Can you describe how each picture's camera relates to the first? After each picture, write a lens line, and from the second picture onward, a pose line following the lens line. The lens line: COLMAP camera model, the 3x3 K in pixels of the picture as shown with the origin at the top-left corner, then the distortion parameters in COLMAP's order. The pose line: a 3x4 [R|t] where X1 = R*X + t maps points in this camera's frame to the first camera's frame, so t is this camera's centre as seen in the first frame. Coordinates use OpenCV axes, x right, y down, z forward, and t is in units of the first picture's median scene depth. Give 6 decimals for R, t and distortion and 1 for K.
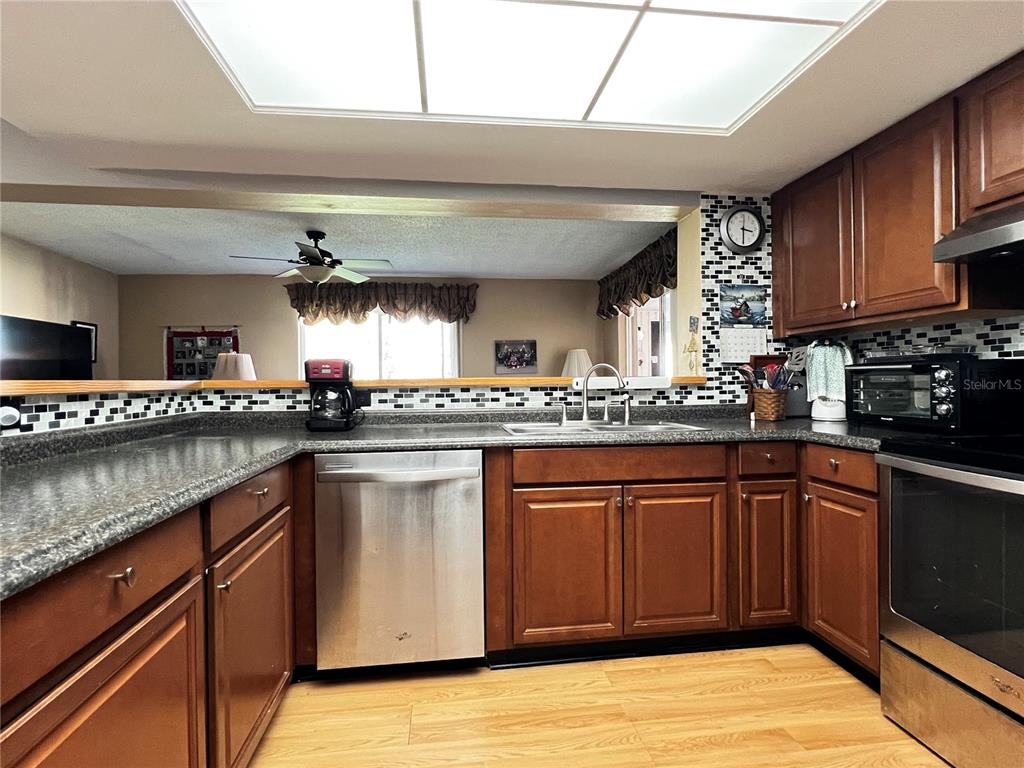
lens RADIAL K [[509.5, 0, 510.2], [0, 509.5, 381.6], [0, 0, 1]] dist [0.003994, -0.000882]
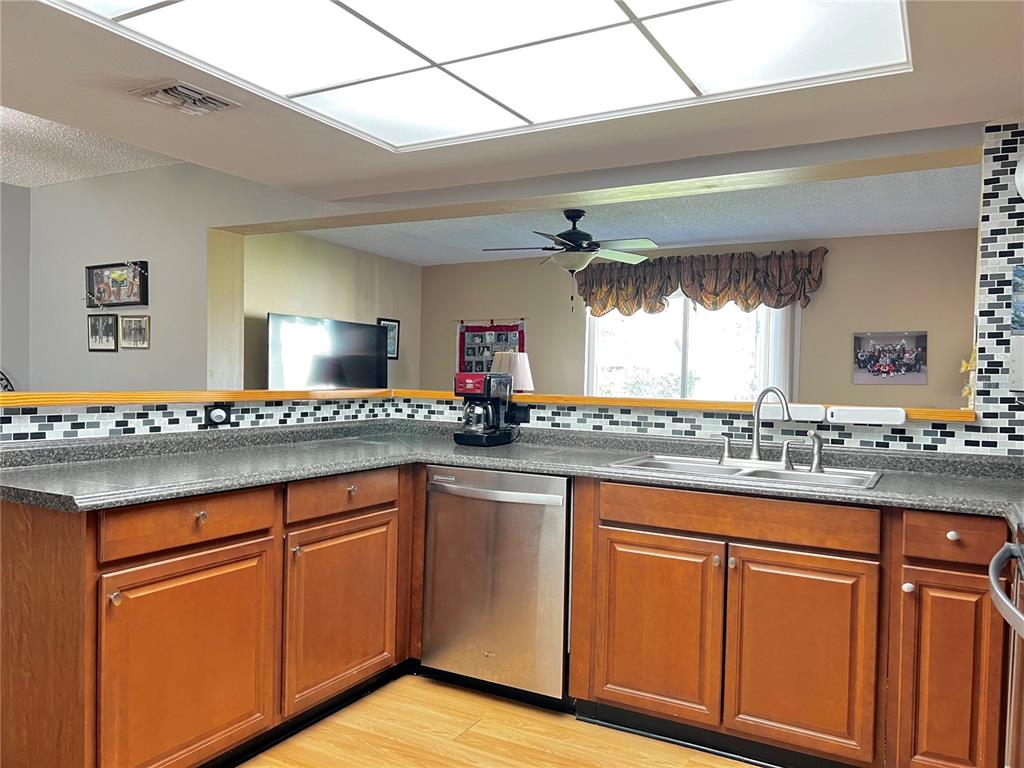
lens RADIAL K [[779.0, 0, 507.3], [0, 779.0, 384.2], [0, 0, 1]] dist [0.044900, -0.028199]
pose [[0.801705, 0.034765, -0.596707, 0.513886], [-0.030798, 0.999384, 0.016847, -0.043527], [0.596925, 0.004871, 0.802282, -0.158228]]
